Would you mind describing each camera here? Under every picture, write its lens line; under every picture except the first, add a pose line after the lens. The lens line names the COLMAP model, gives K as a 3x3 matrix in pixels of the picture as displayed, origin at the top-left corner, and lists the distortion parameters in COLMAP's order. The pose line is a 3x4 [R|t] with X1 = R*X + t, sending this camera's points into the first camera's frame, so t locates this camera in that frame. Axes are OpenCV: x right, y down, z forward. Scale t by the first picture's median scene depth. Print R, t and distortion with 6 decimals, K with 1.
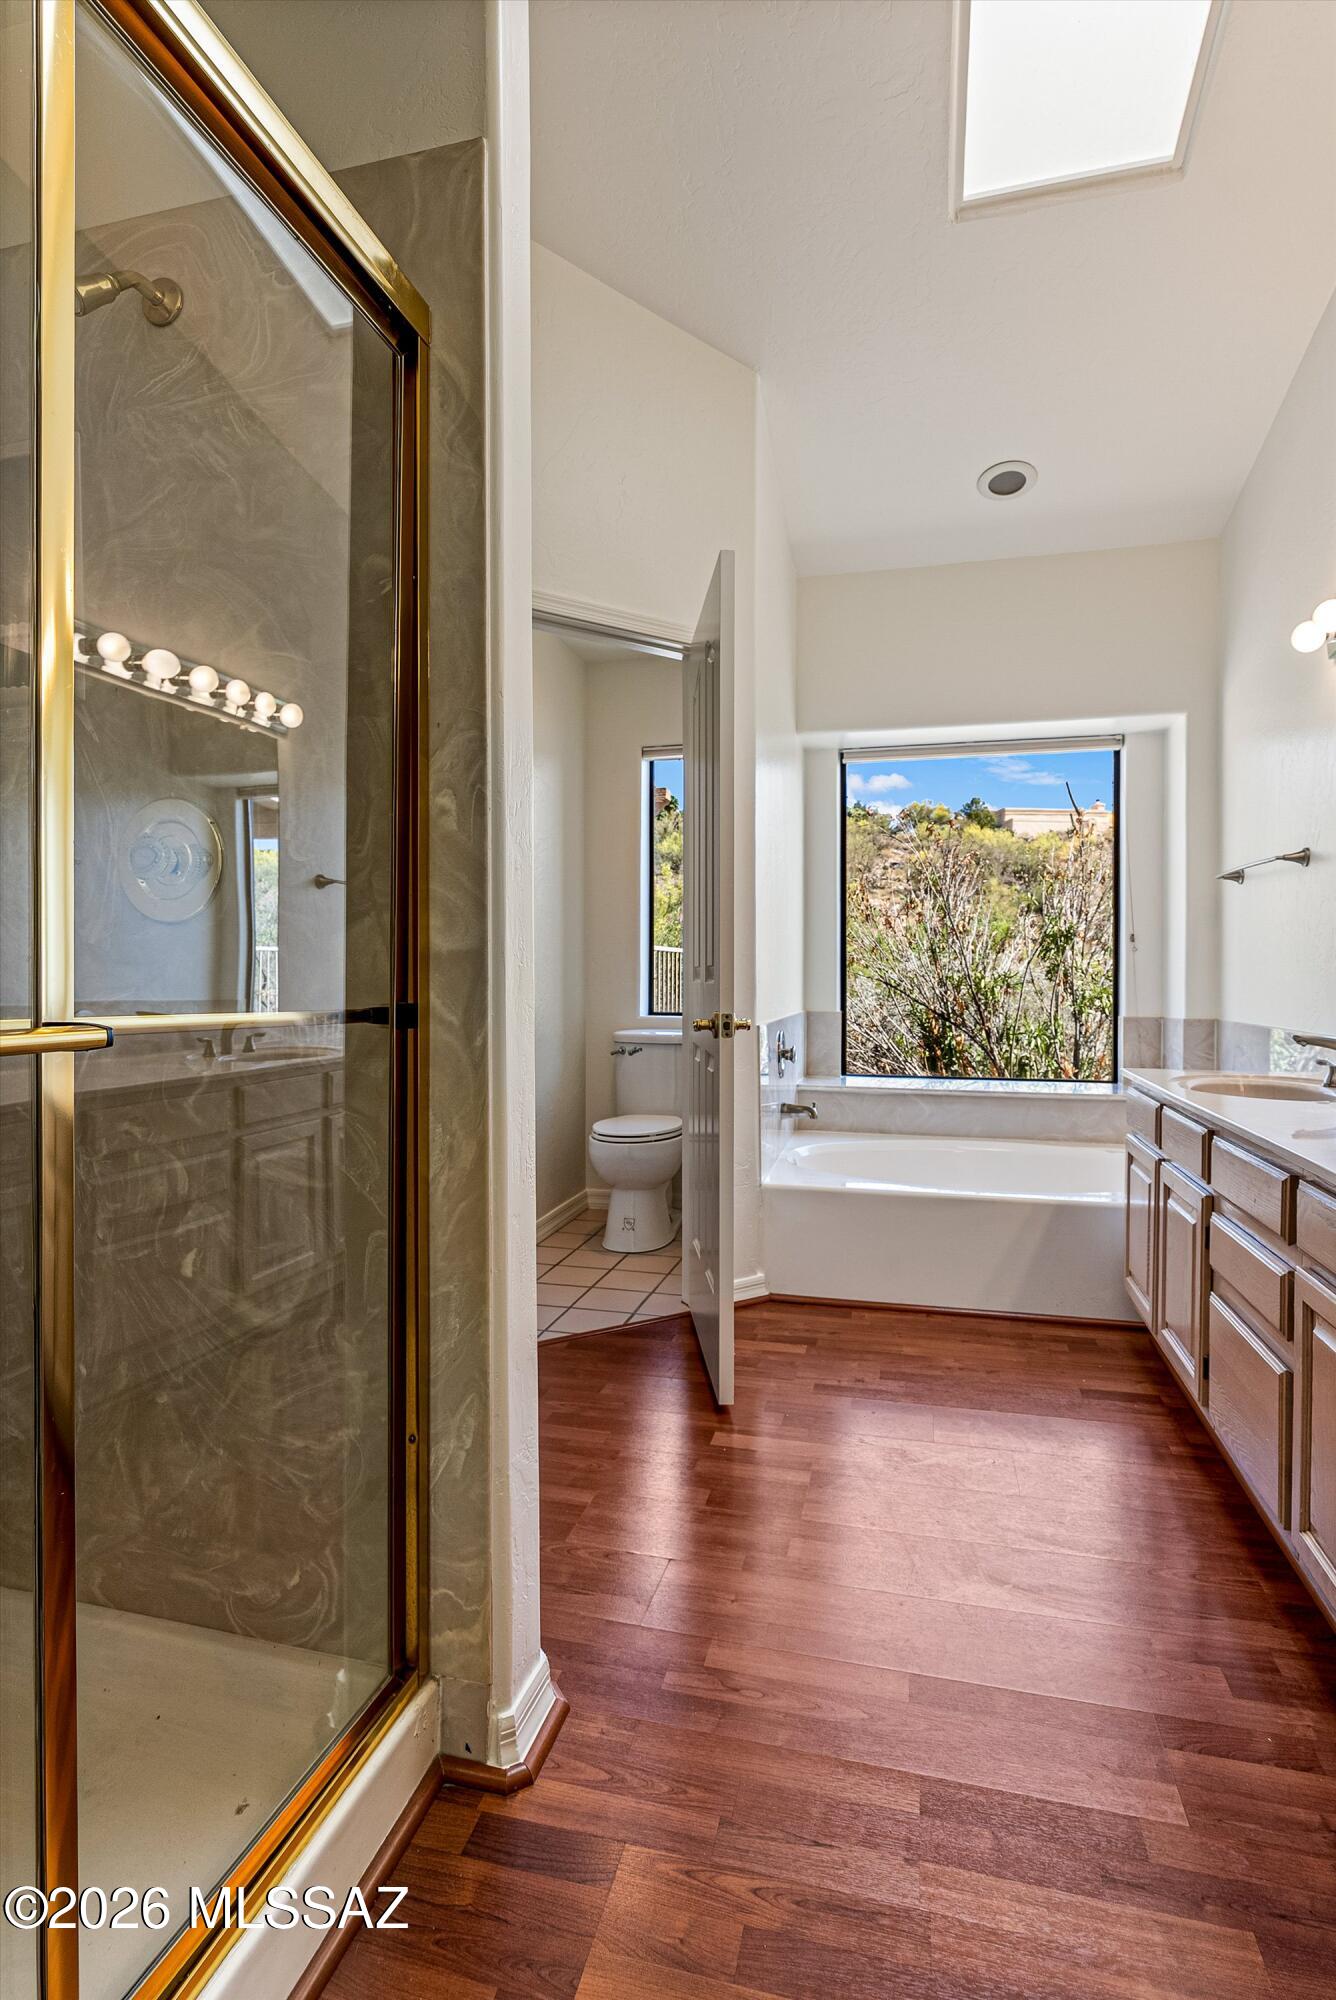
lens RADIAL K [[960.5, 0, 670.3], [0, 960.5, 991.7], [0, 0, 1]] dist [-0.010615, 0.005561]
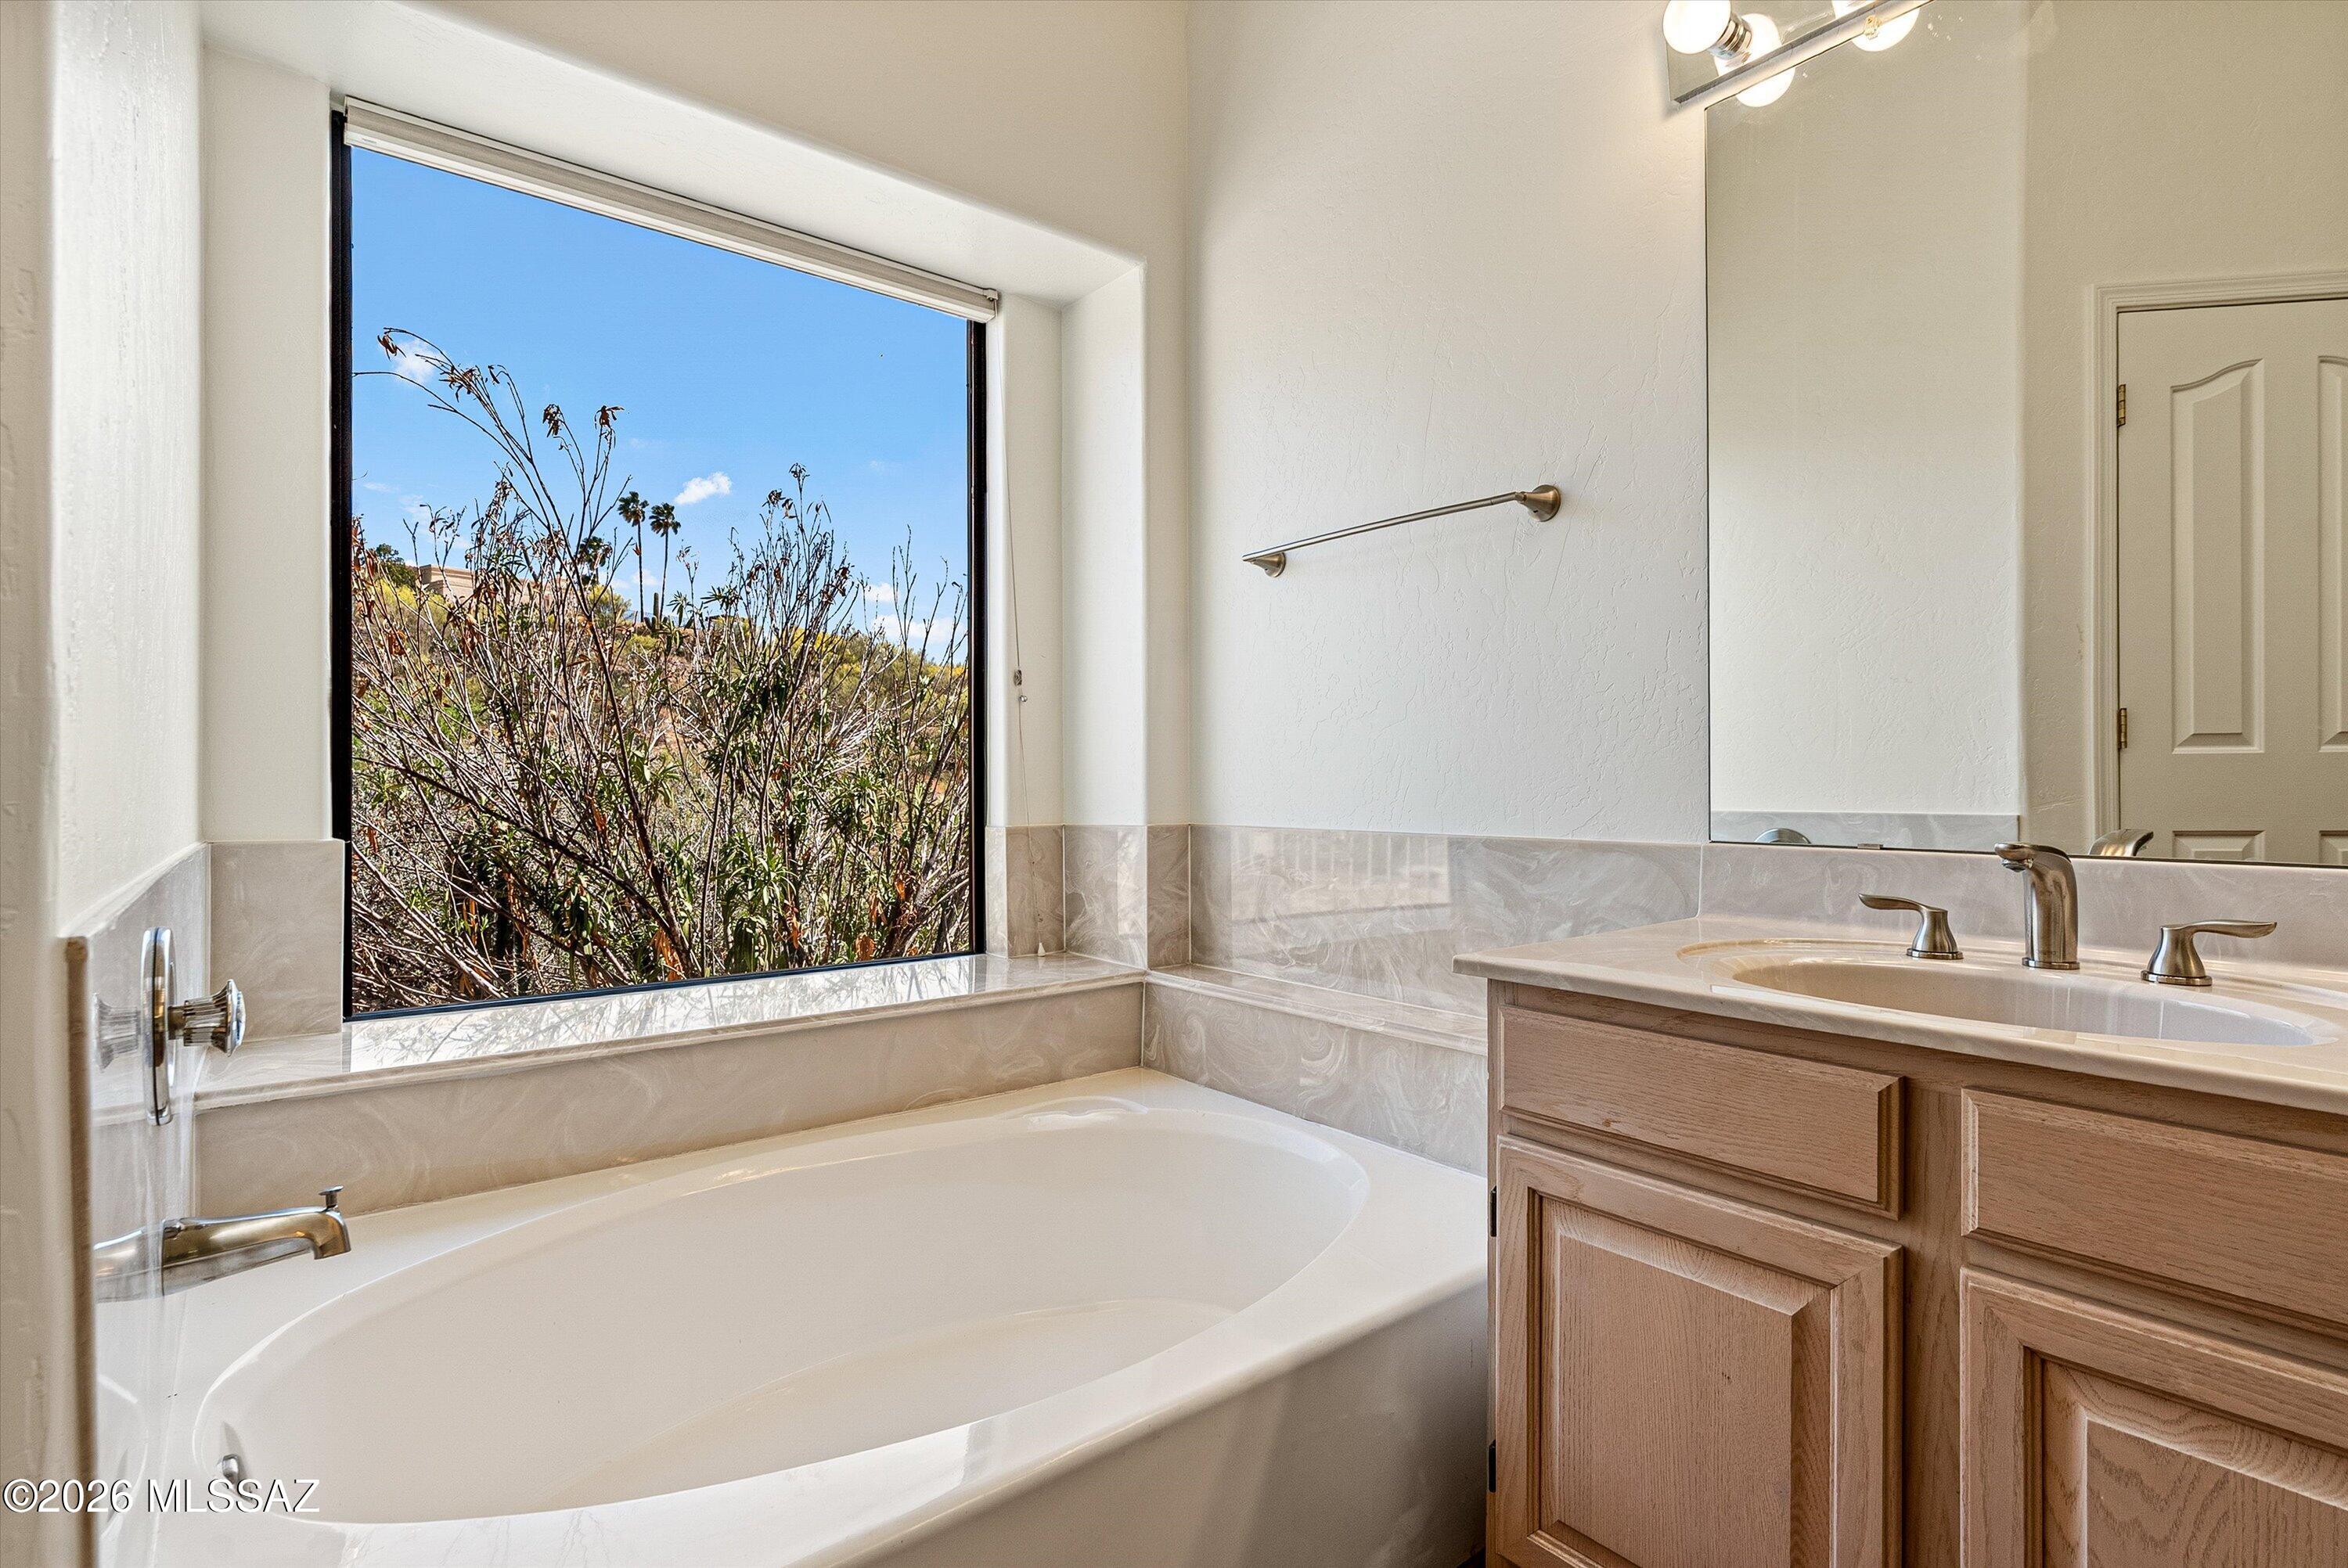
lens RADIAL K [[1127.4, 0, 1177.6], [0, 1127.4, 786.5], [0, 0, 1]] dist [-0.010615, 0.005561]
pose [[0.604978, -0.004496, 0.796230, 0.039727], [0.018038, 0.999805, -0.008060, 0.010659], [-0.796038, 0.019239, 0.604941, 0.555457]]
